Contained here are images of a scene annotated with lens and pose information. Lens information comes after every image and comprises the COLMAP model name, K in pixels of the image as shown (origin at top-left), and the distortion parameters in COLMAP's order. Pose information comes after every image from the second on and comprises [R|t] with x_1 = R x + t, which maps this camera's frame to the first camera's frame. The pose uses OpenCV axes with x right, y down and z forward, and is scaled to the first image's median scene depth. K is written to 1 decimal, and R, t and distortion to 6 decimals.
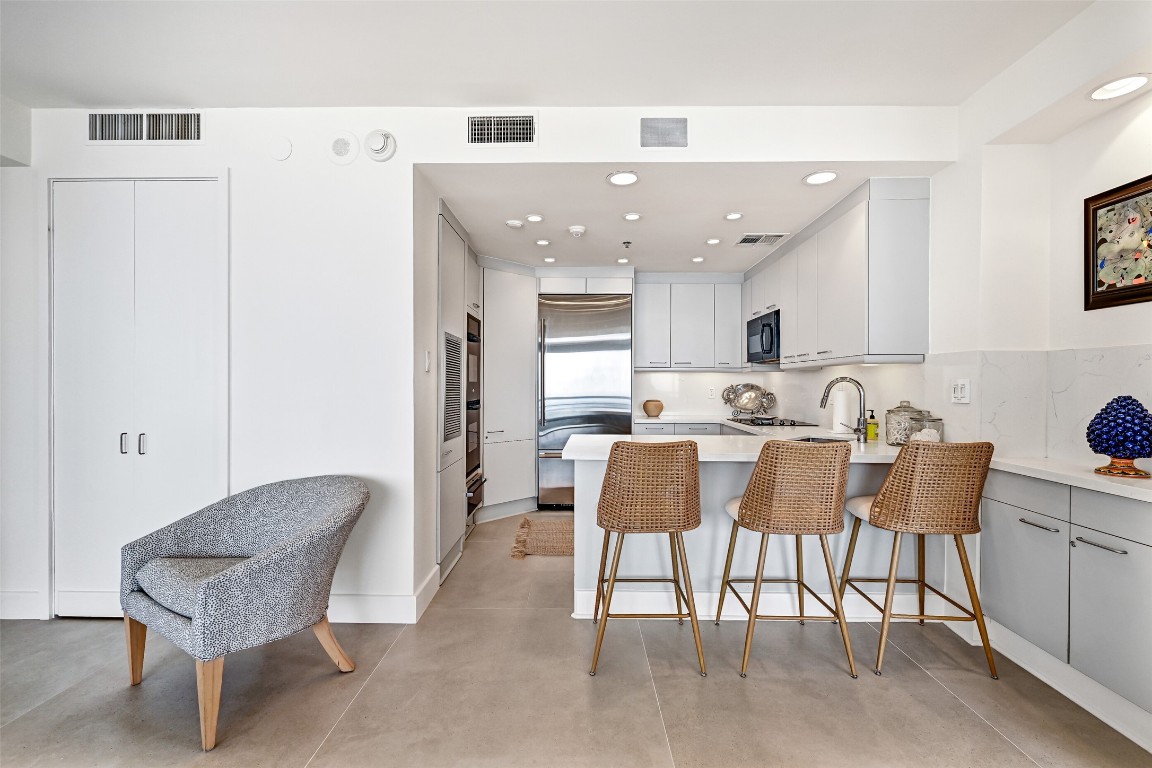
lens RADIAL K [[494.3, 0, 584.2], [0, 494.3, 386.8], [0, 0, 1]] dist [0.000429, 0.000015]
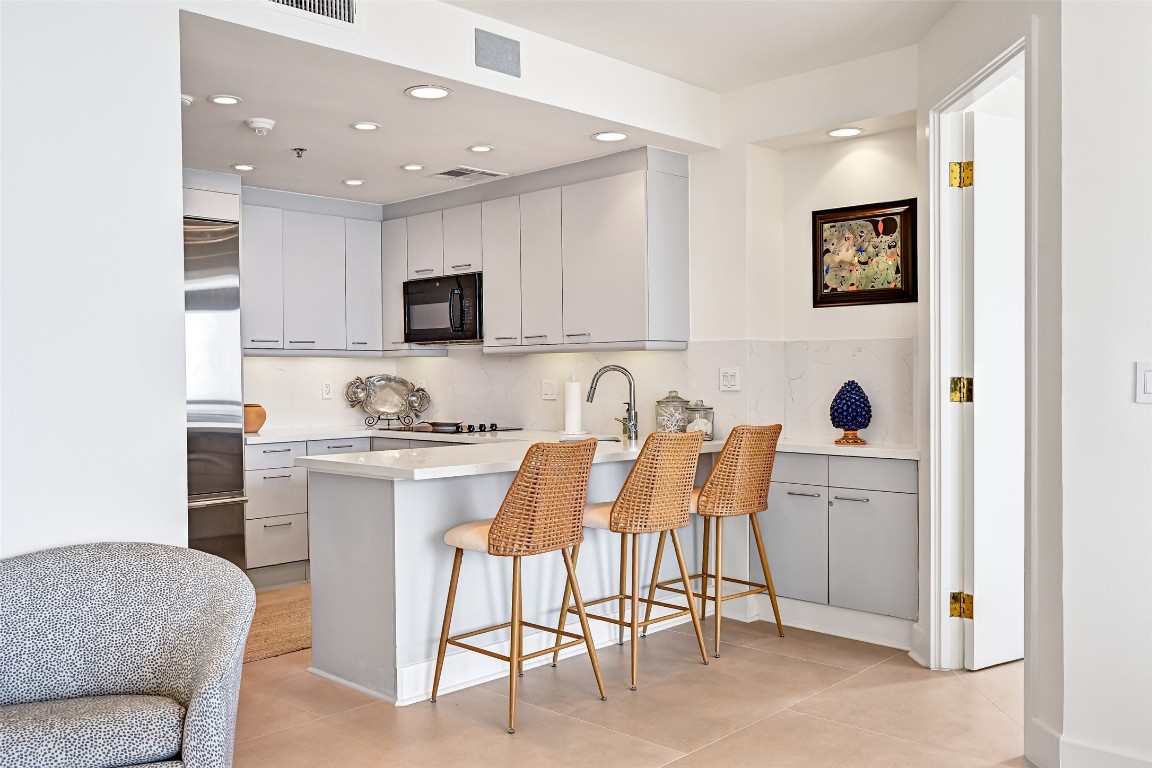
lens RADIAL K [[987.3, 0, 576.0], [0, 987.3, 384.0], [0, 0, 1]] dist [-0.004954, -0.001415]
pose [[0.692313, -0.015898, 0.721422, -0.875088], [0.014733, 0.999860, 0.007896, -0.001890], [-0.721447, 0.005162, 0.692450, -0.165579]]
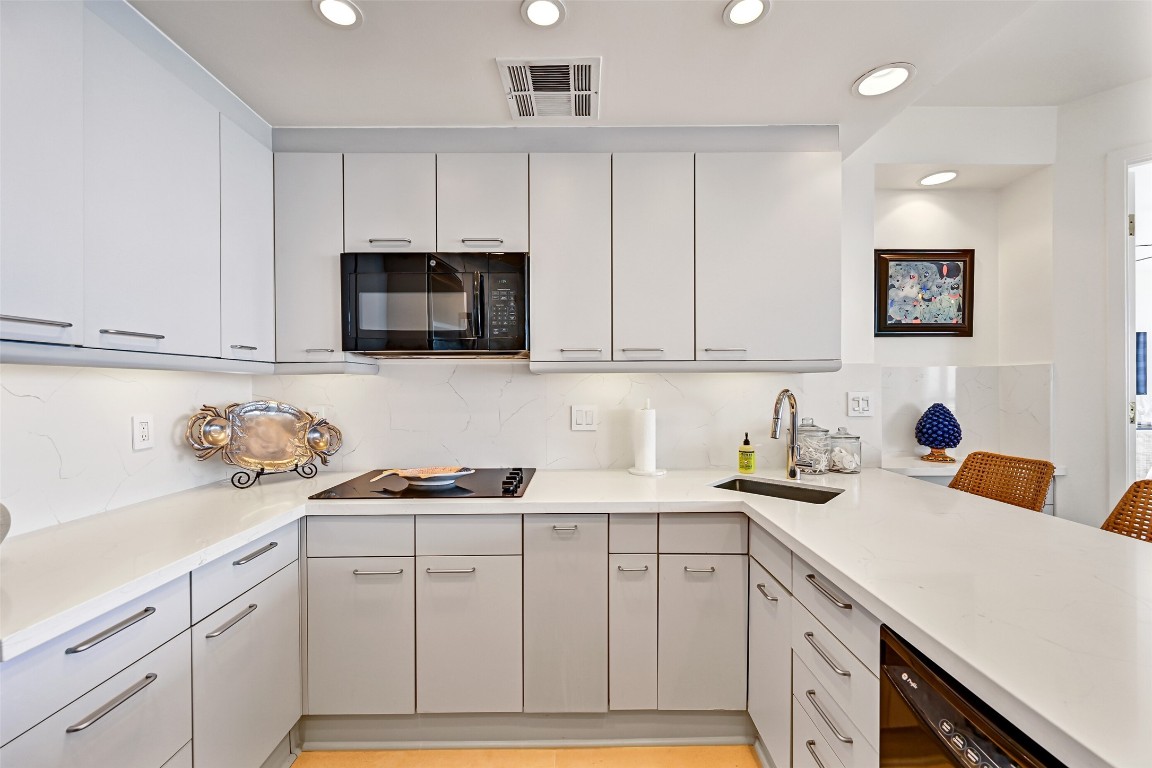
lens RADIAL K [[454.1, 0, 582.7], [0, 454.1, 387.6], [0, 0, 1]] dist [-0.000122, 0.000030]
pose [[-0.032086, -0.008414, 0.999450, -0.110208], [0.011791, 0.999892, 0.008797, -0.035947], [-0.999416, 0.012066, -0.031983, 1.502579]]
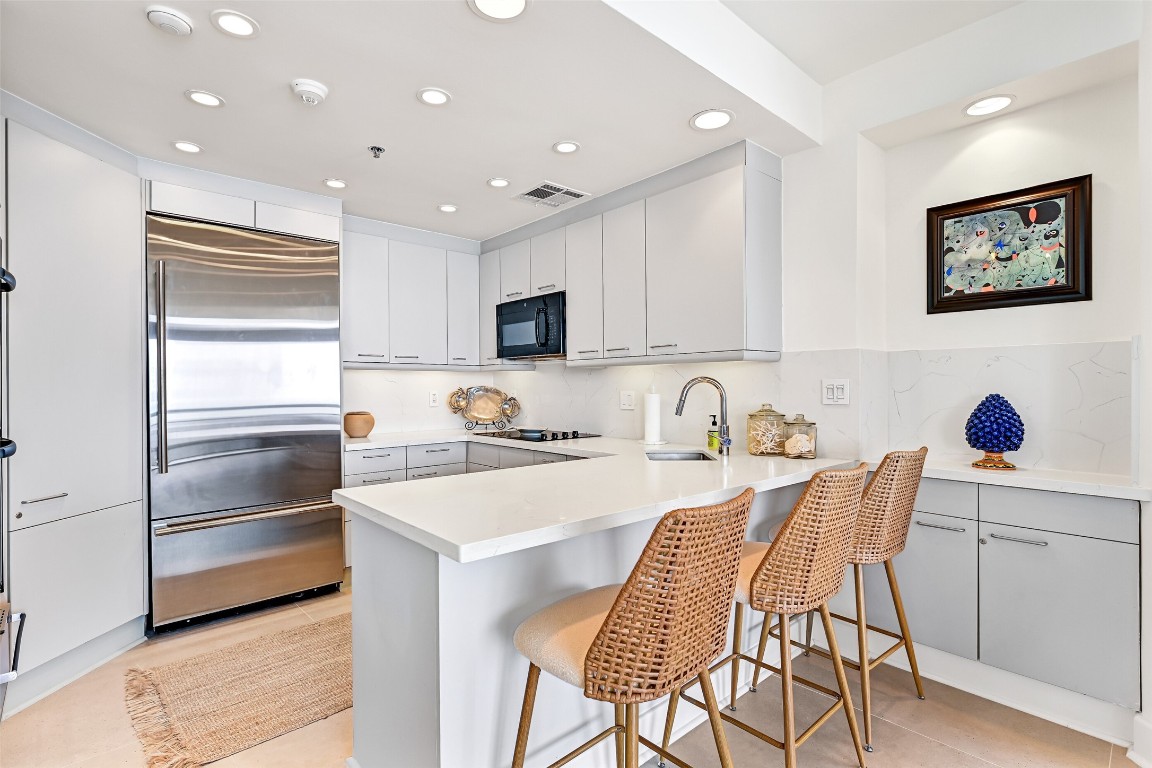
lens RADIAL K [[544.7, 0, 580.2], [0, 544.7, 387.0], [0, 0, 1]] dist [-0.000185, 0.000188]
pose [[0.733749, -0.007690, 0.679377, -0.274439], [0.011780, 0.999930, -0.001405, -0.004570], [-0.679319, 0.009034, 0.733788, 0.548263]]
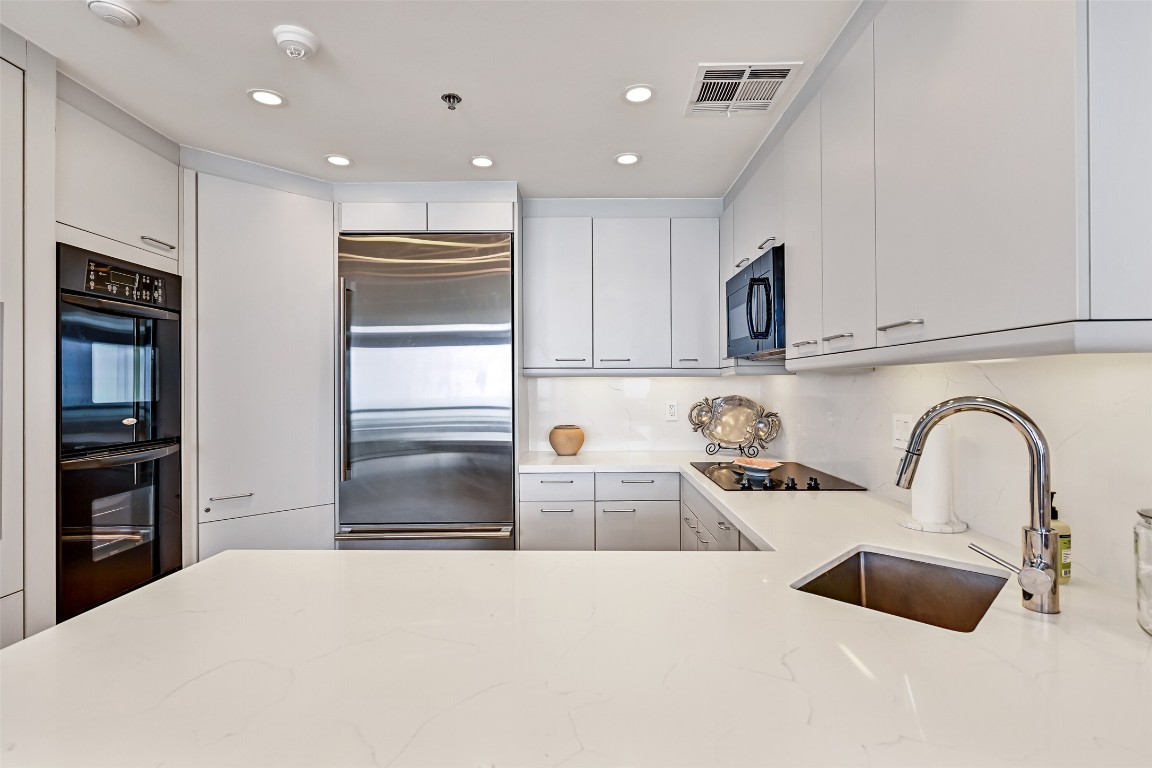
lens RADIAL K [[556.4, 0, 583.5], [0, 556.4, 386.1], [0, 0, 1]] dist [-0.000727, -0.000132]
pose [[0.999909, -0.006355, 0.011871, 0.308464], [0.006428, 0.999961, -0.006137, -0.029841], [-0.011832, 0.006213, 0.999911, 0.738929]]
